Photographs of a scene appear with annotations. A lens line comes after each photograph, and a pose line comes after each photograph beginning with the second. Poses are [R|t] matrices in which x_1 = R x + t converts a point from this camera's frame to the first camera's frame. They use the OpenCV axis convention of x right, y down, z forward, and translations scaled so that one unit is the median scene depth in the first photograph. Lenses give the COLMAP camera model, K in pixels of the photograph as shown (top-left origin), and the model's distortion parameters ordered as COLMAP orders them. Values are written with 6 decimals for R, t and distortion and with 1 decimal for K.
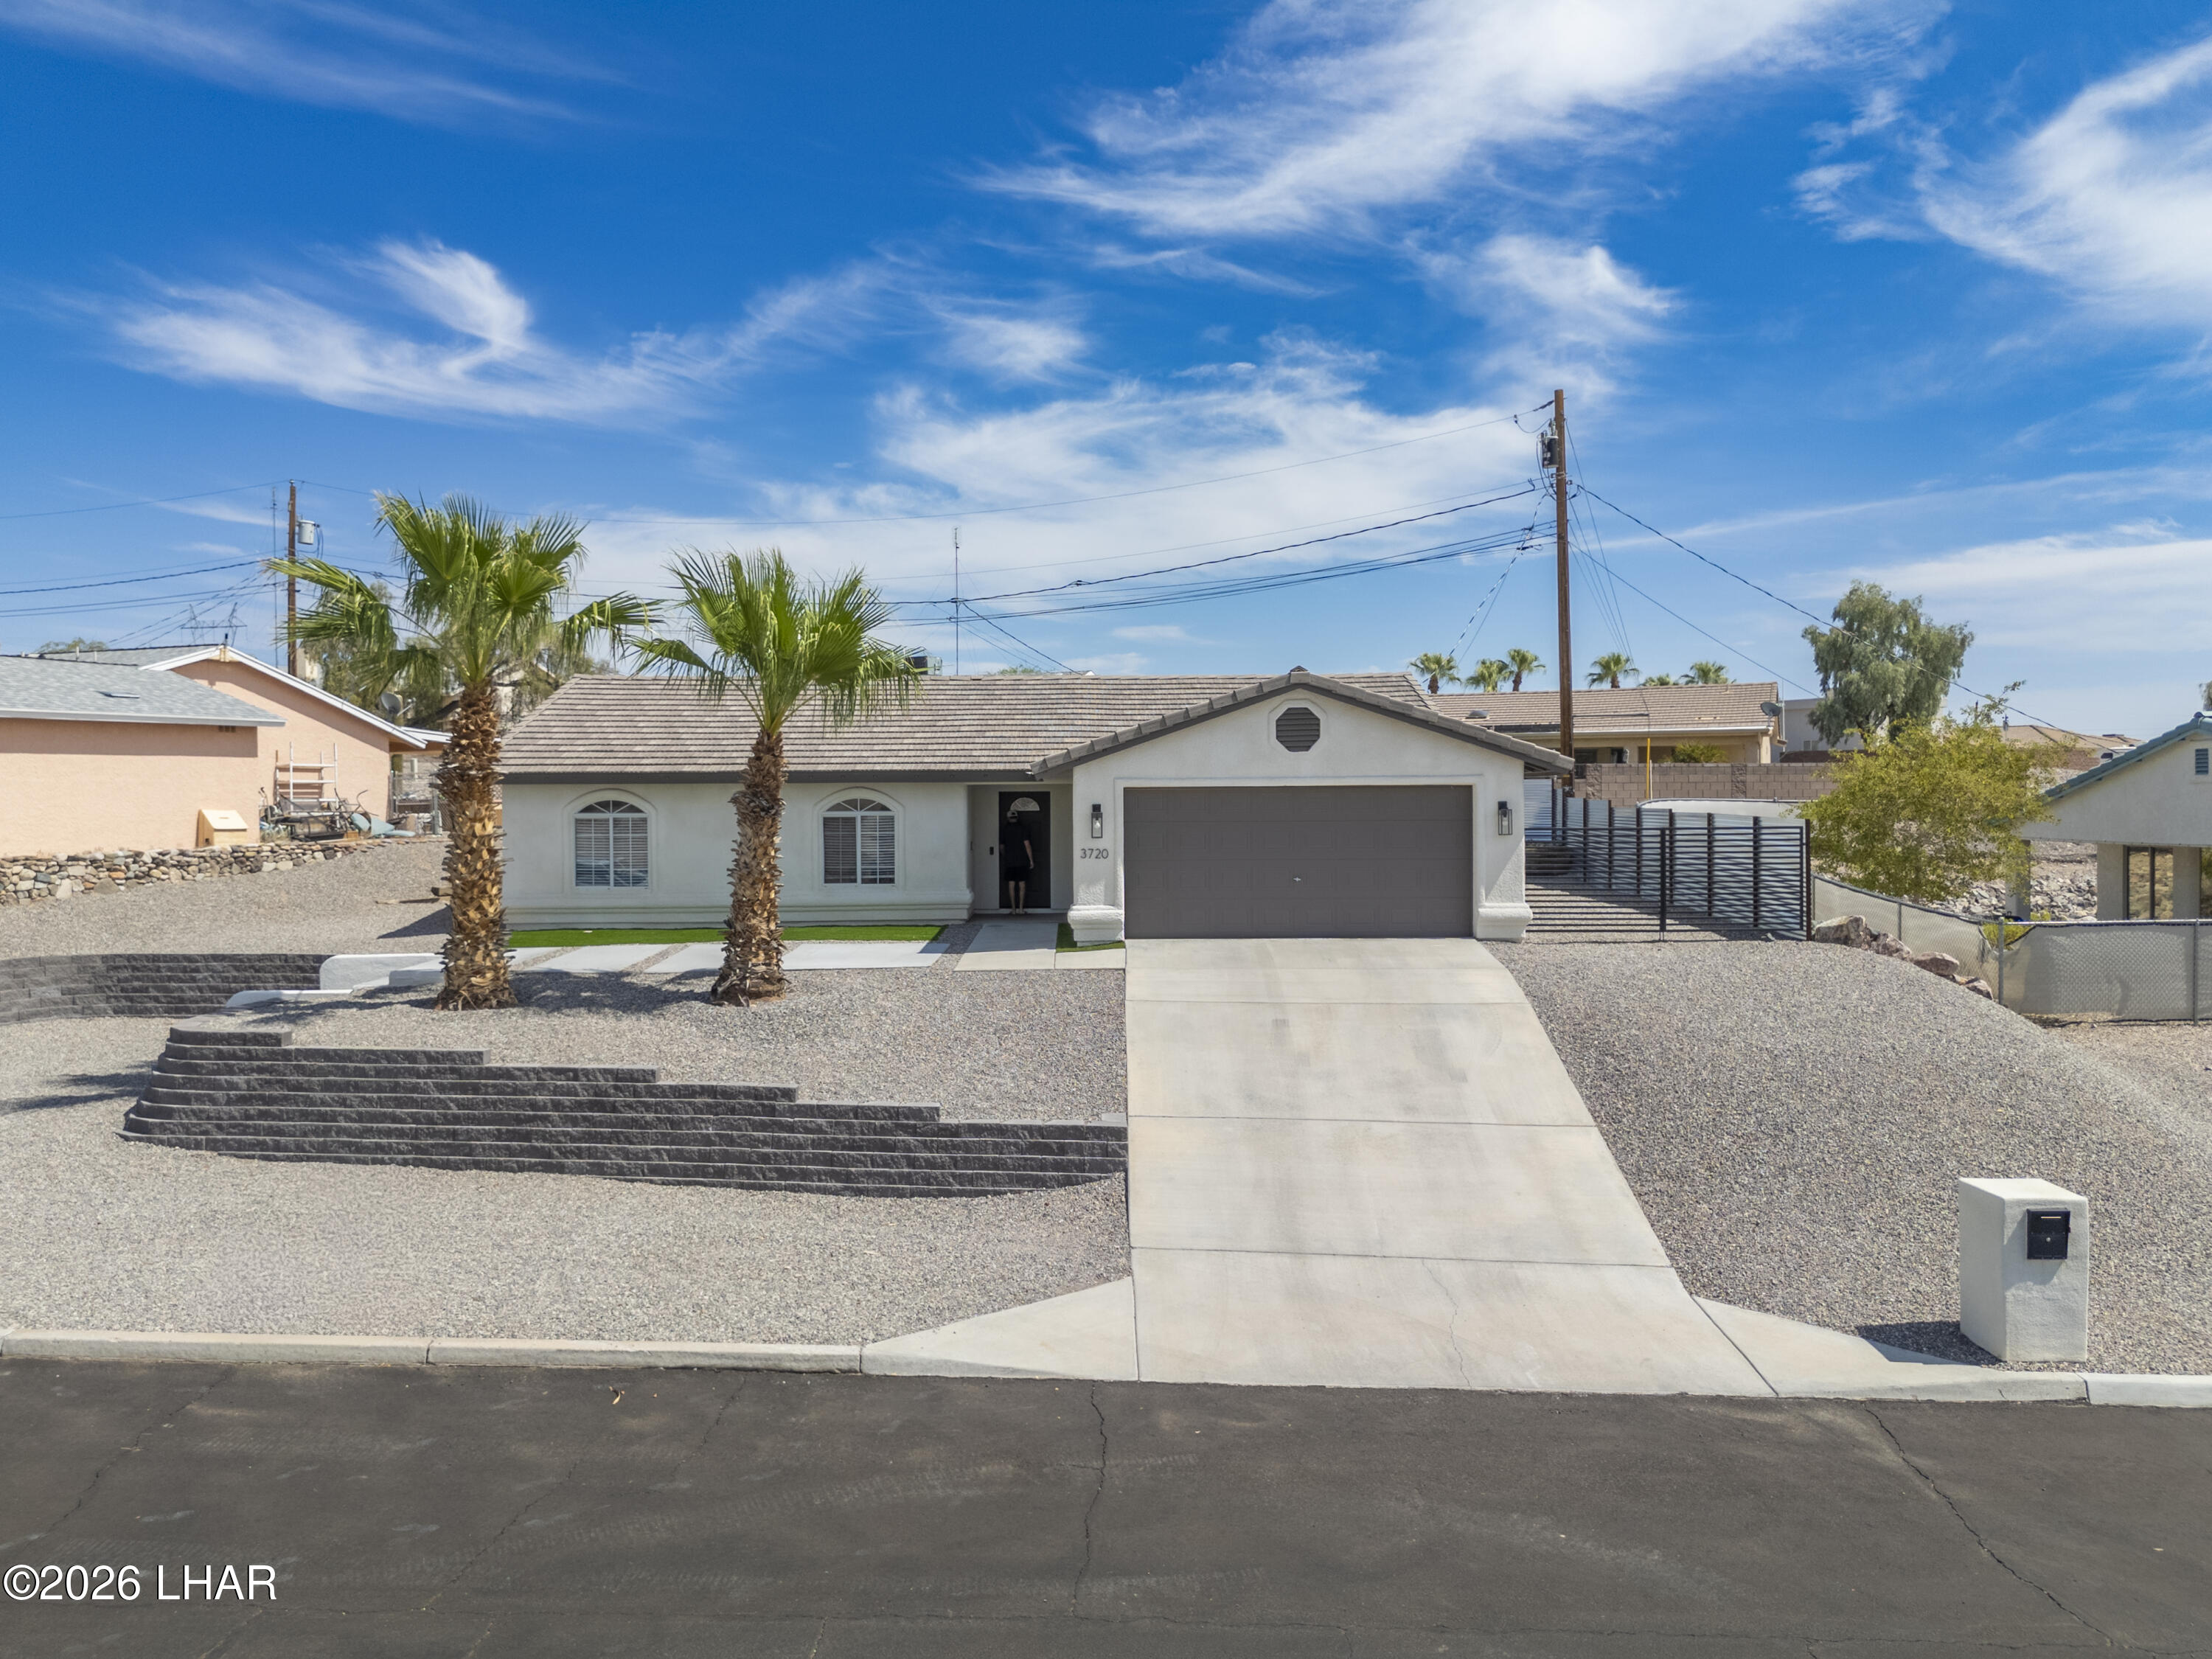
lens RADIAL K [[1641.7, 0, 1106.0], [0, 1641.7, 829.5], [0, 0, 1]] dist [0.079634, -0.090636]
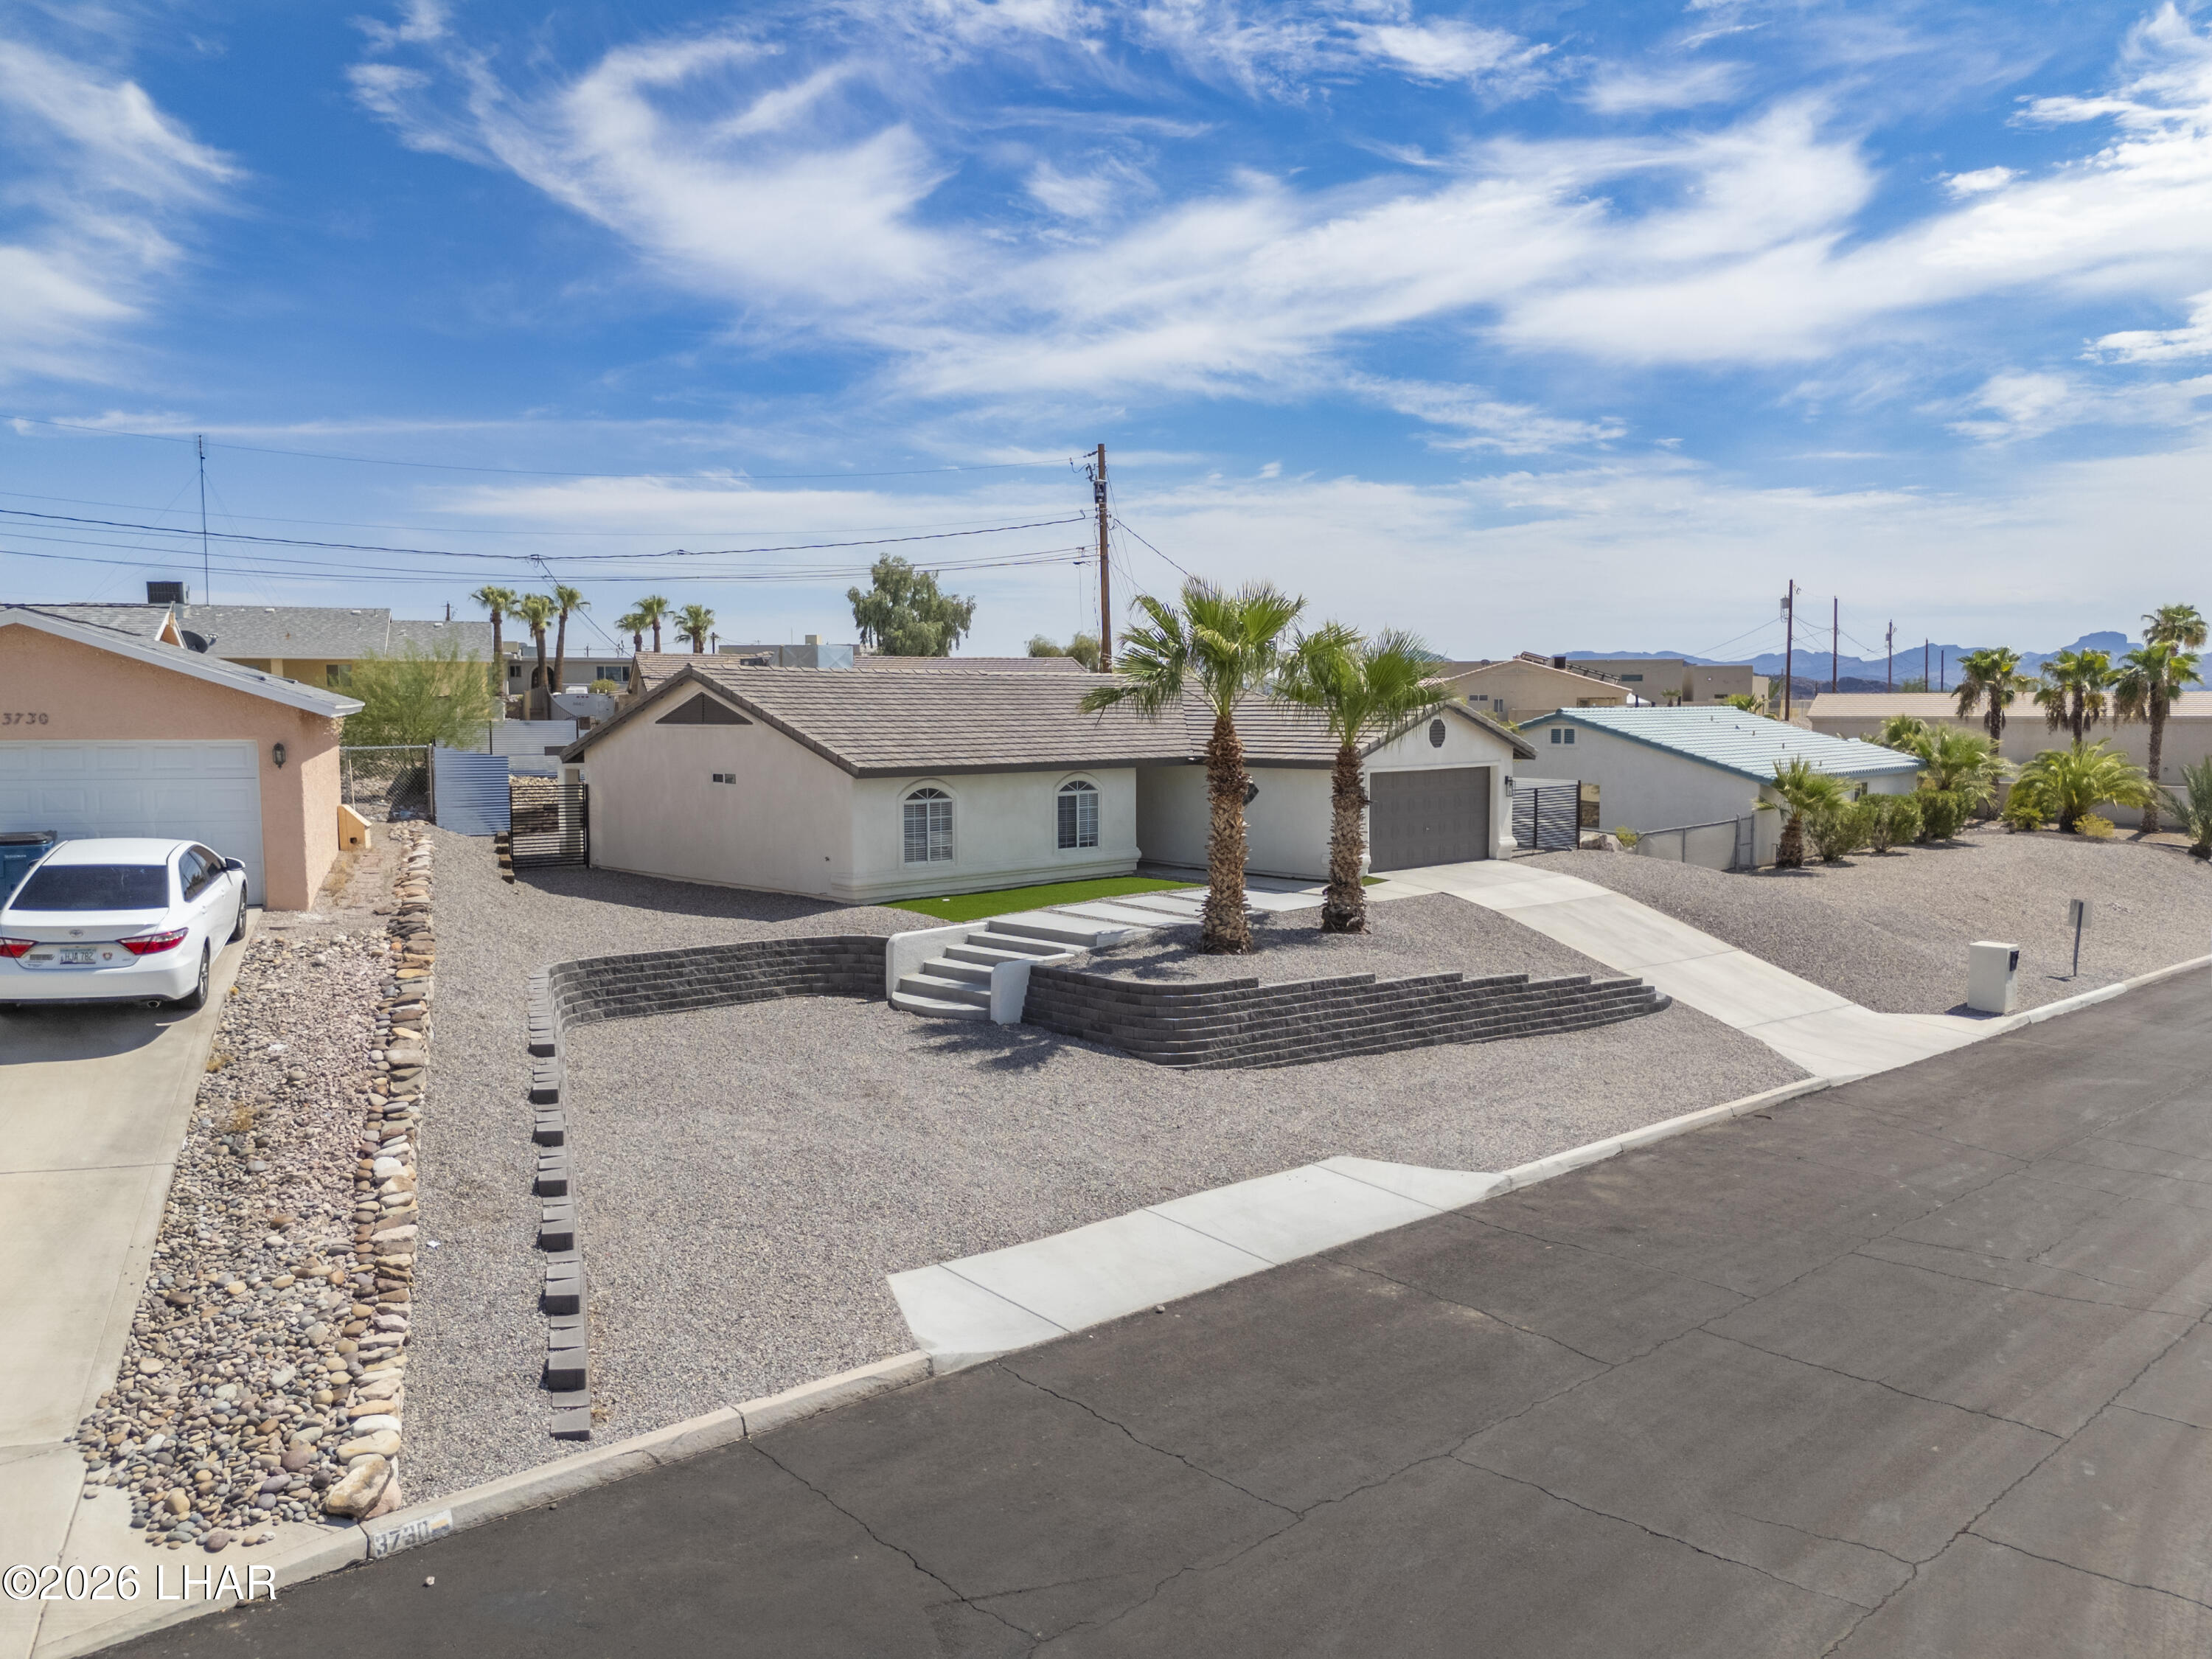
lens RADIAL K [[1648.2, 0, 1104.5], [0, 1648.2, 716.1], [0, 0, 1]] dist [0.064112, -0.001914]
pose [[0.719758, -0.001182, 0.694224, -1.208120], [0.012246, 0.999865, -0.010995, -0.064342], [-0.694117, 0.016416, 0.719675, 0.072027]]
